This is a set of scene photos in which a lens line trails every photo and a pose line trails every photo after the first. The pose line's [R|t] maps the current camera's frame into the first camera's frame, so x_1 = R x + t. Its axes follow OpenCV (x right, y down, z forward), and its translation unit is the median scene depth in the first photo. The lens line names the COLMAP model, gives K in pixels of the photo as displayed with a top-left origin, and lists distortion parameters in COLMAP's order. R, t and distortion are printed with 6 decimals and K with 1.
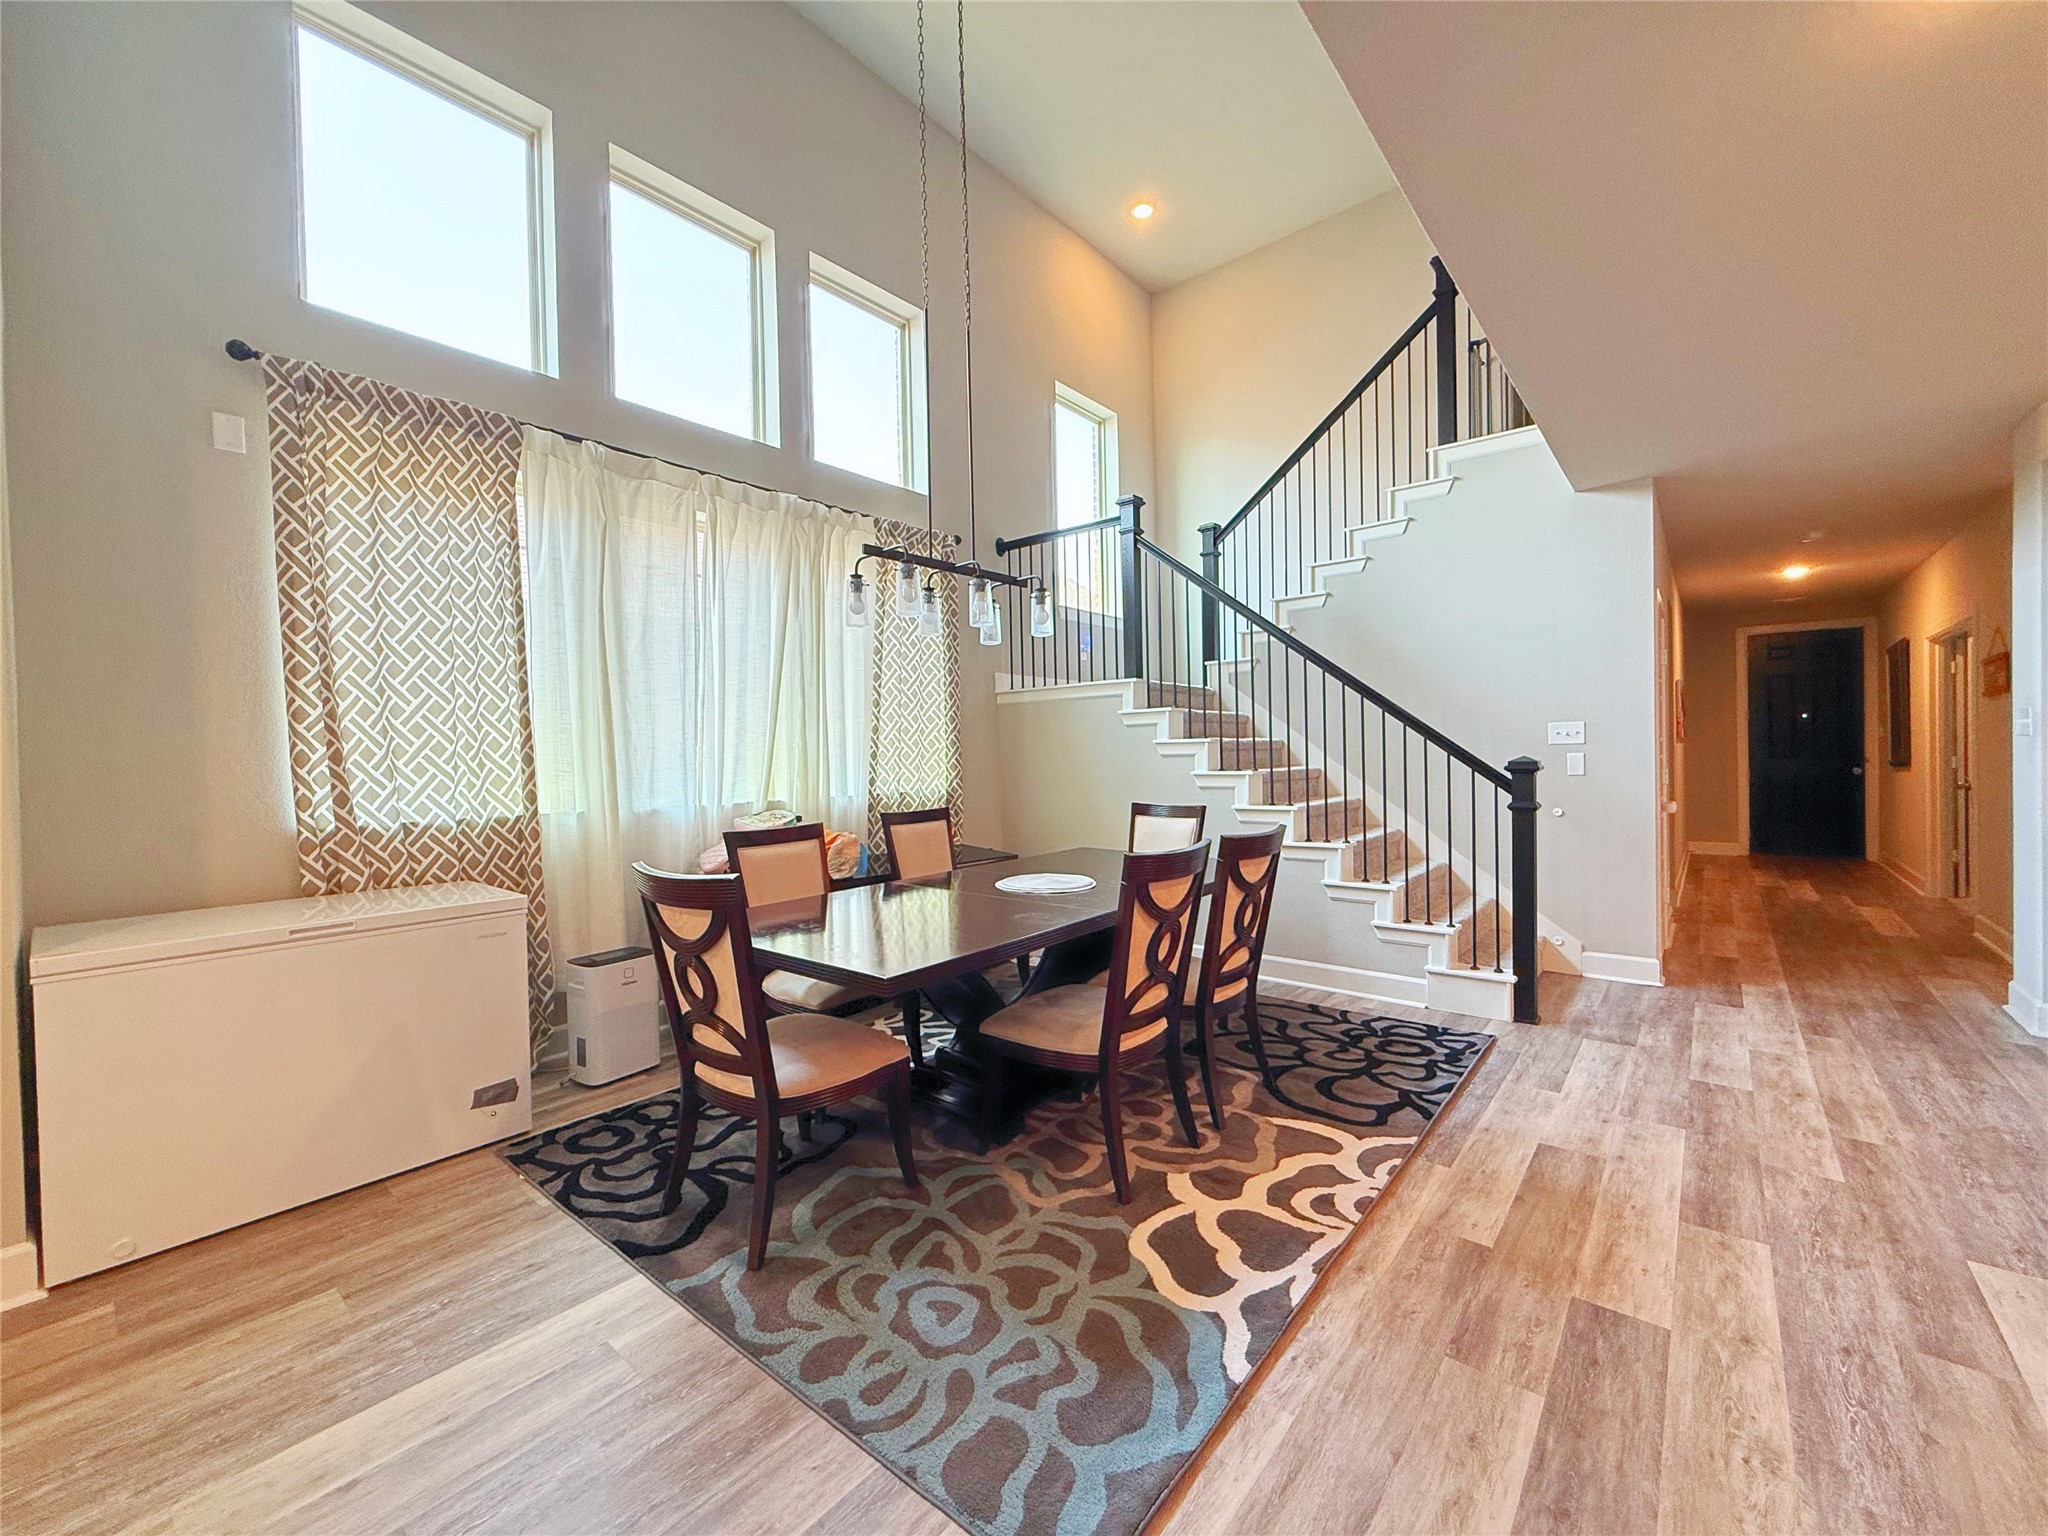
lens RADIAL K [[816.2, 0, 1019.8], [0, 816.2, 767.1], [0, 0, 1]] dist [0.001734, 0.000199]
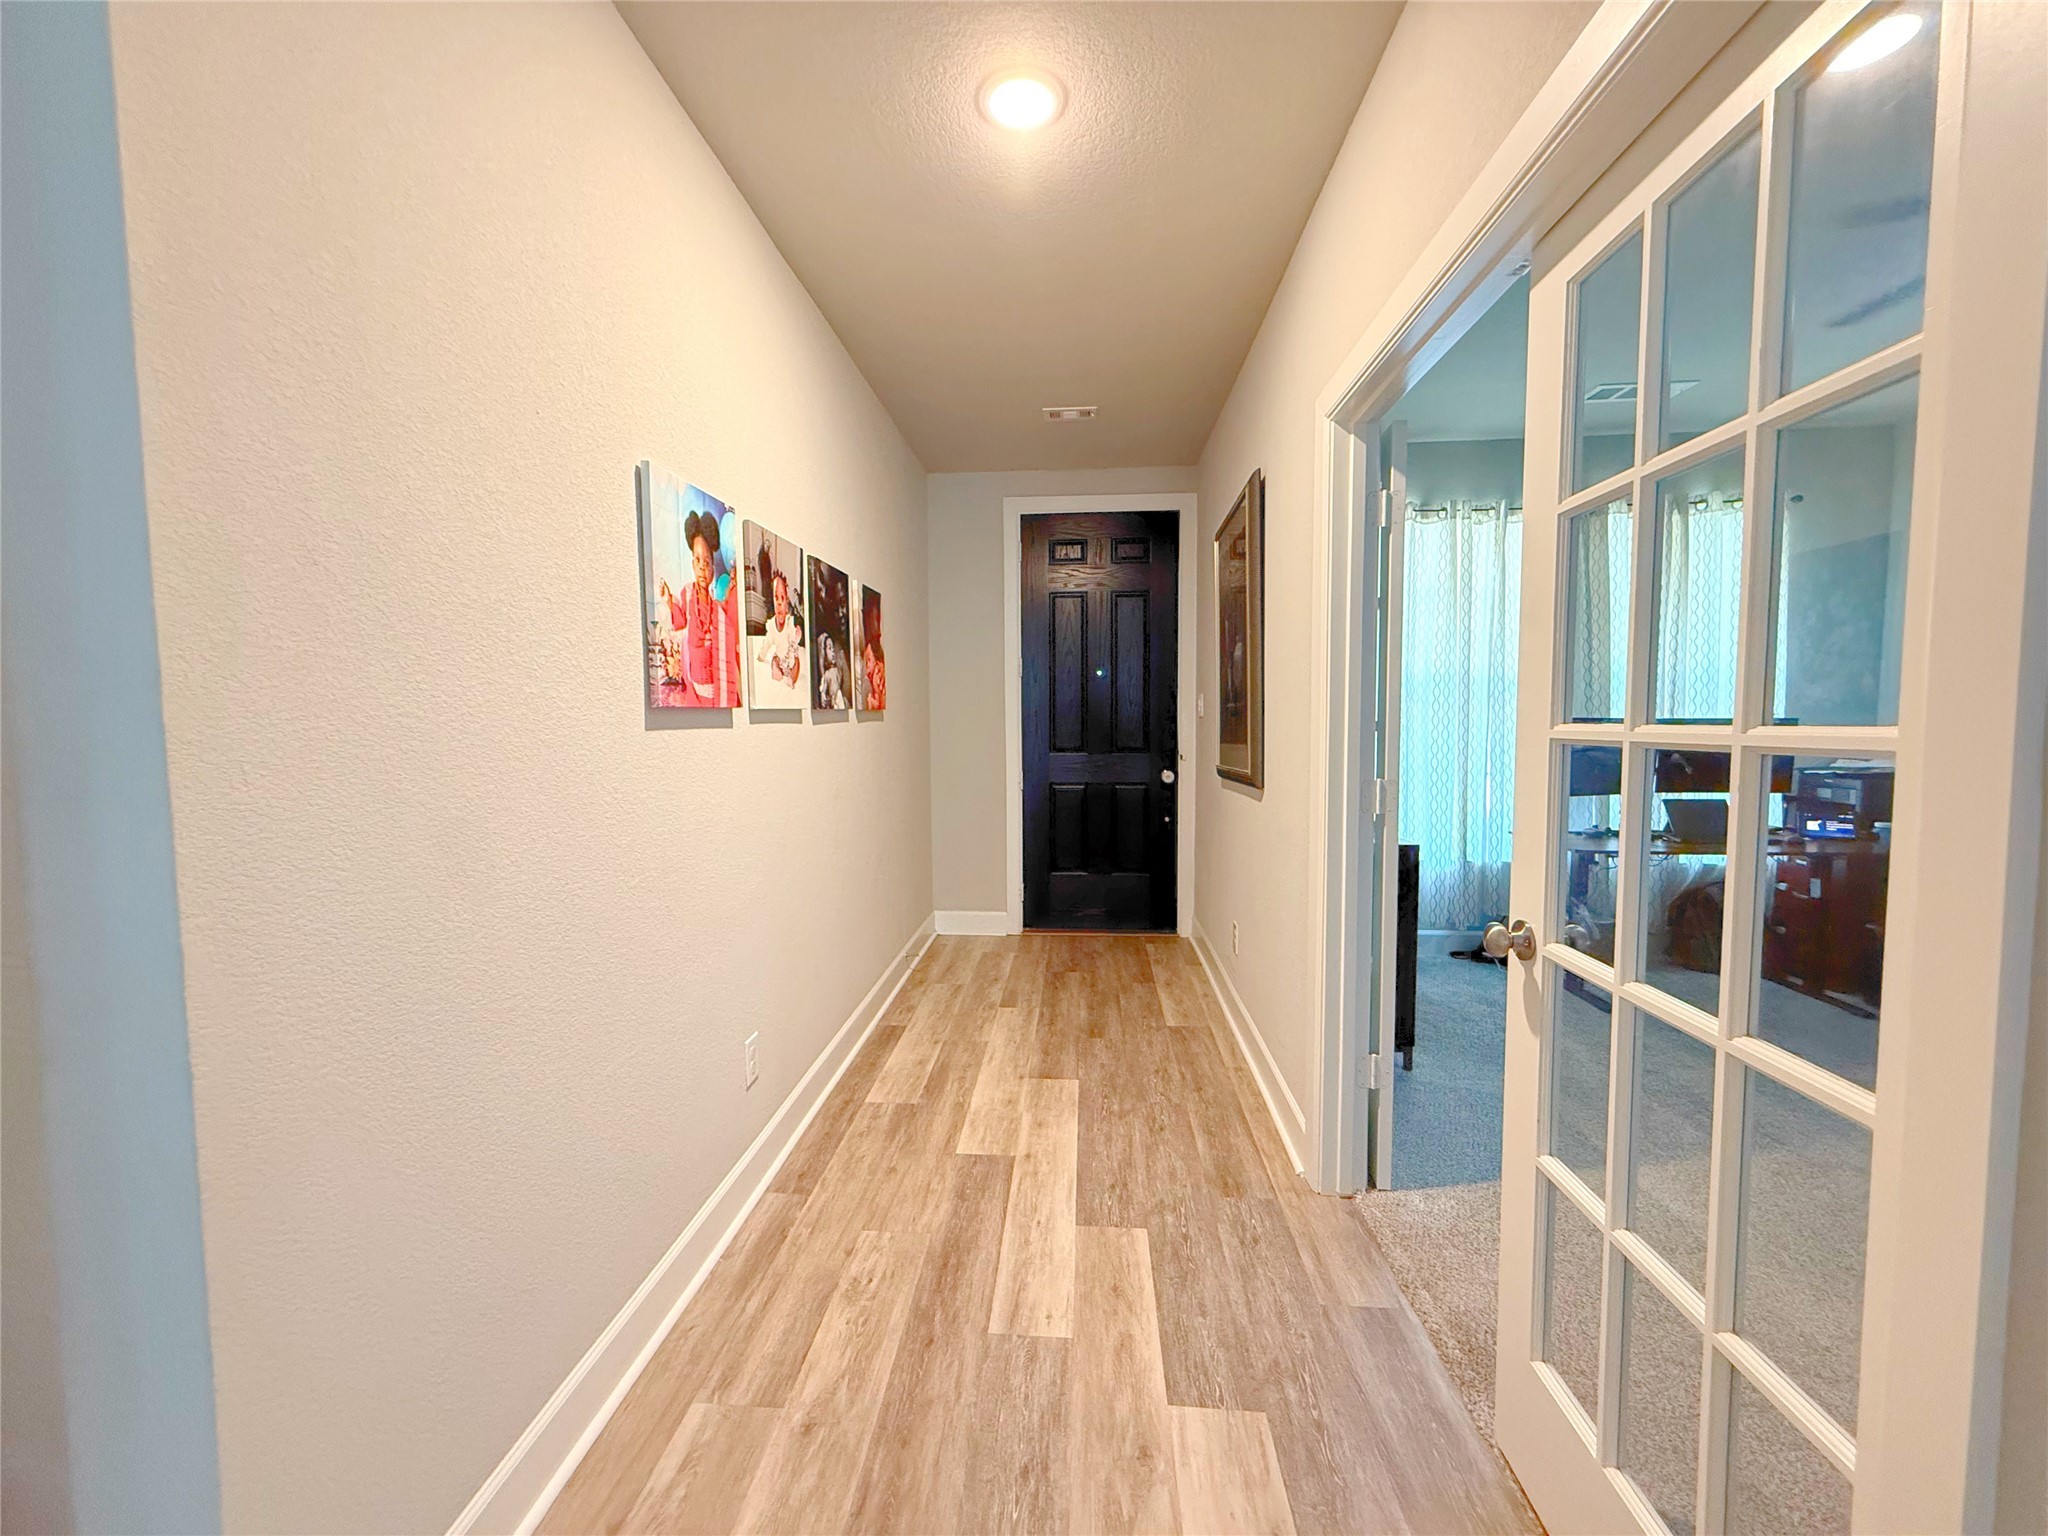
lens RADIAL K [[816.2, 0, 1019.8], [0, 816.2, 767.1], [0, 0, 1]] dist [0.001734, 0.000199]
pose [[0.813294, -0.013966, 0.581685, 0.607845], [-0.008142, 0.999341, 0.035377, -0.021387], [-0.581796, -0.033508, 0.812644, 0.596433]]
